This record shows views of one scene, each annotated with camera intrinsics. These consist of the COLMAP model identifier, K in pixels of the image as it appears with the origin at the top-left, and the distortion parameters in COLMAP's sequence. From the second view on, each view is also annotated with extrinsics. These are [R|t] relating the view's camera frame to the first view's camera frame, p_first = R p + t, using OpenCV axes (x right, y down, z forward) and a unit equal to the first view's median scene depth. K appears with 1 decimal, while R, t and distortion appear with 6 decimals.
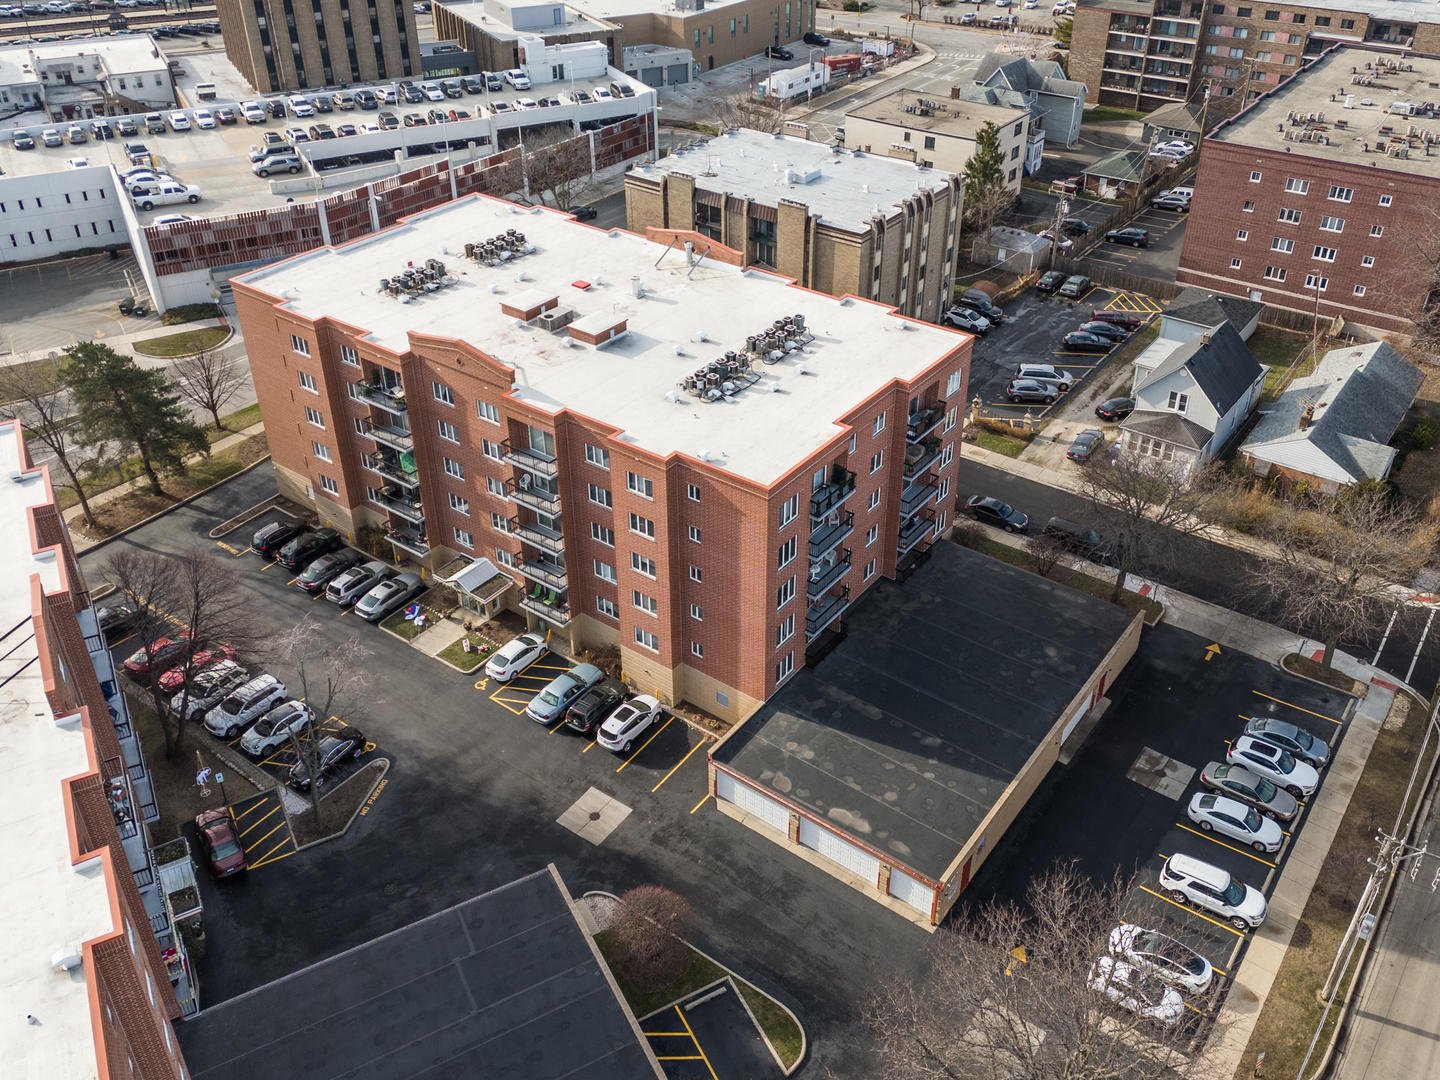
lens RADIAL K [[1196.0, 0, 720.0], [0, 1196.0, 540.0], [0, 0, 1]] dist [0.021629, -0.001725]
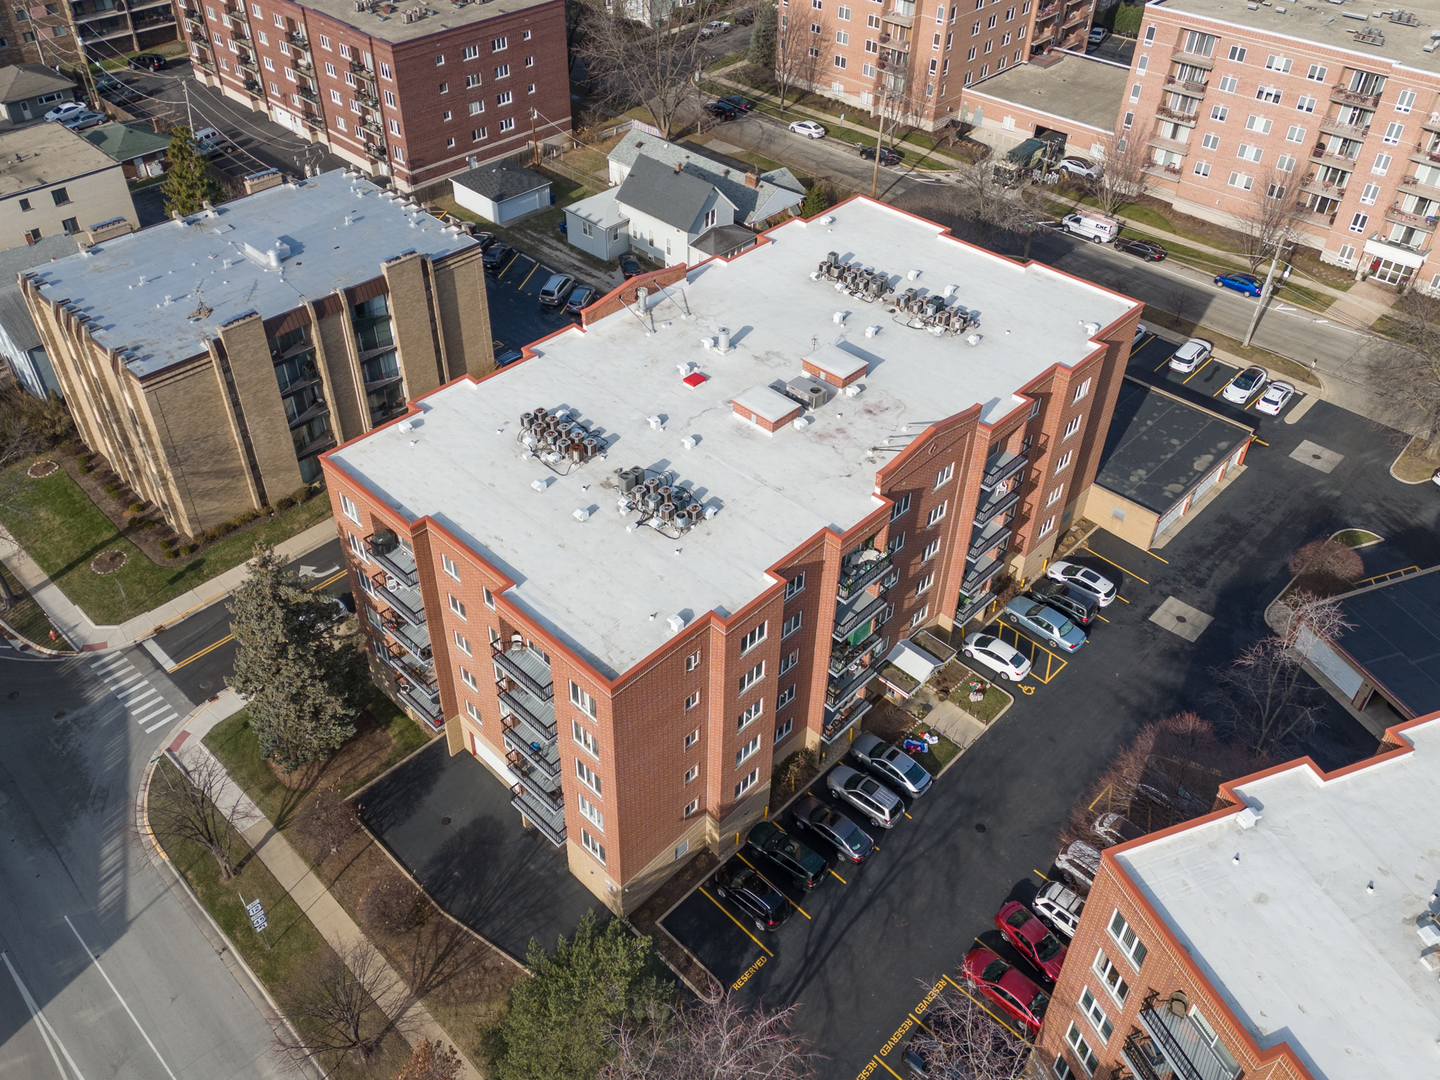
lens RADIAL K [[1140.9, 0, 720.0], [0, 1140.9, 540.0], [0, 0, 1]] dist [0.009520, -0.000351]
pose [[0.134402, -0.651885, 0.746312, -0.806345], [0.556826, 0.672677, 0.487289, -0.531755], [-0.819684, 0.350074, 0.453395, 0.688532]]
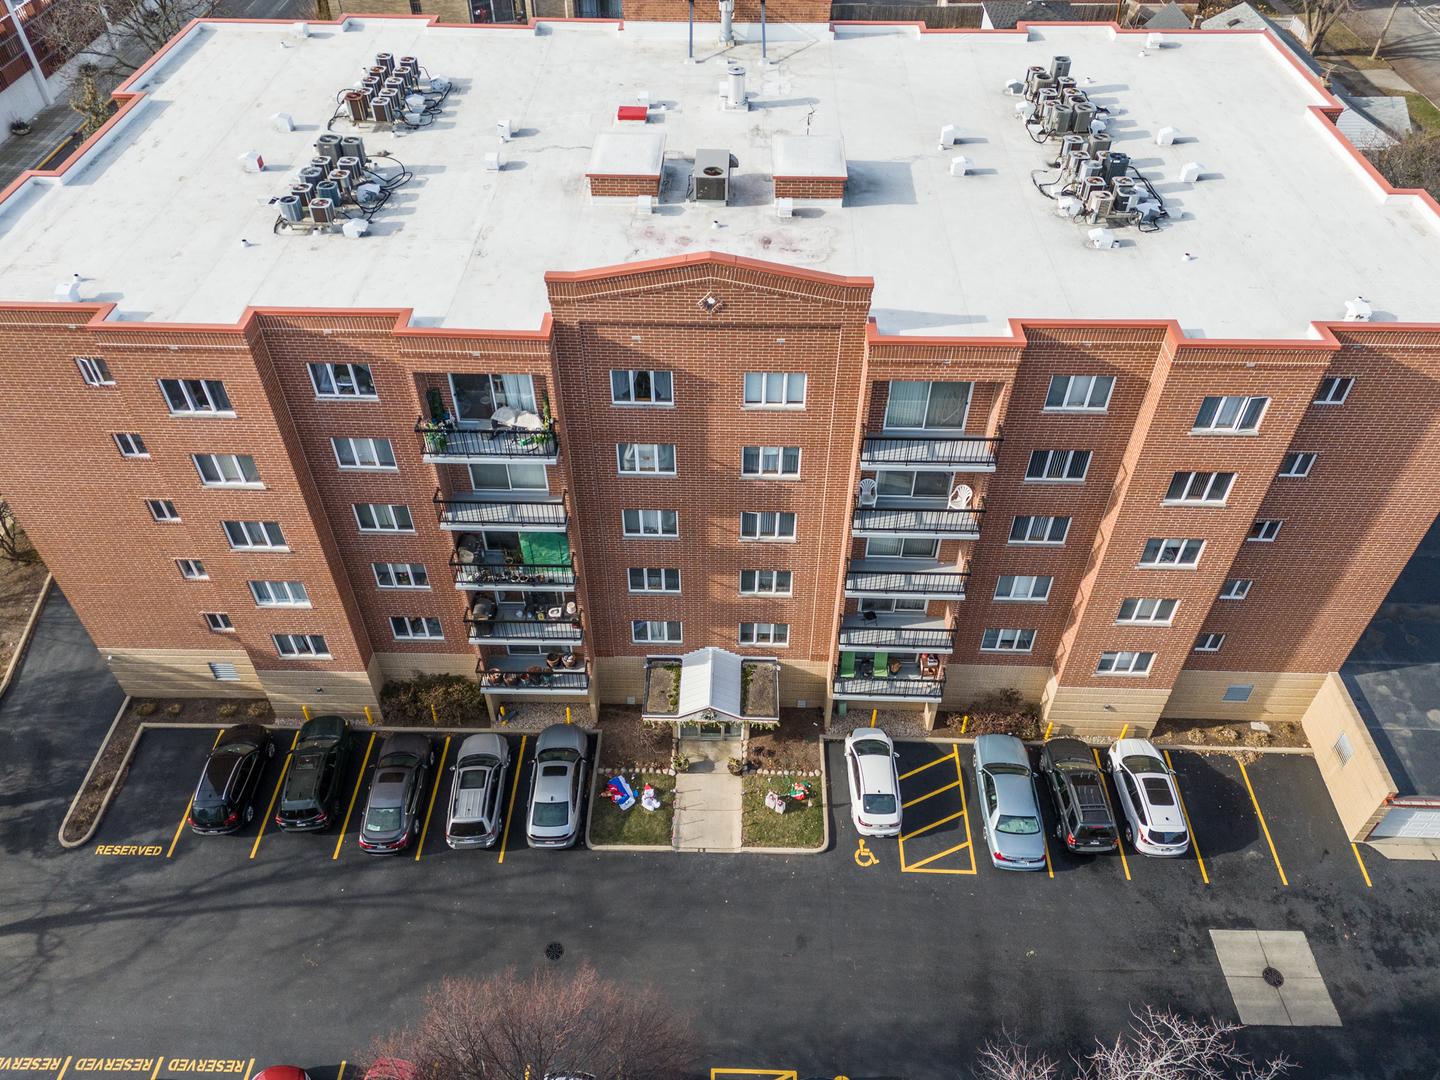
lens RADIAL K [[1032.4, 0, 716.2], [0, 1032.4, 582.8], [0, 0, 1]] dist [0.034981, -0.000566]
pose [[0.818715, -0.413041, 0.398877, -0.372718], [0.327744, 0.906541, 0.266022, -0.139397], [-0.471476, -0.087067, 0.877570, 0.574636]]
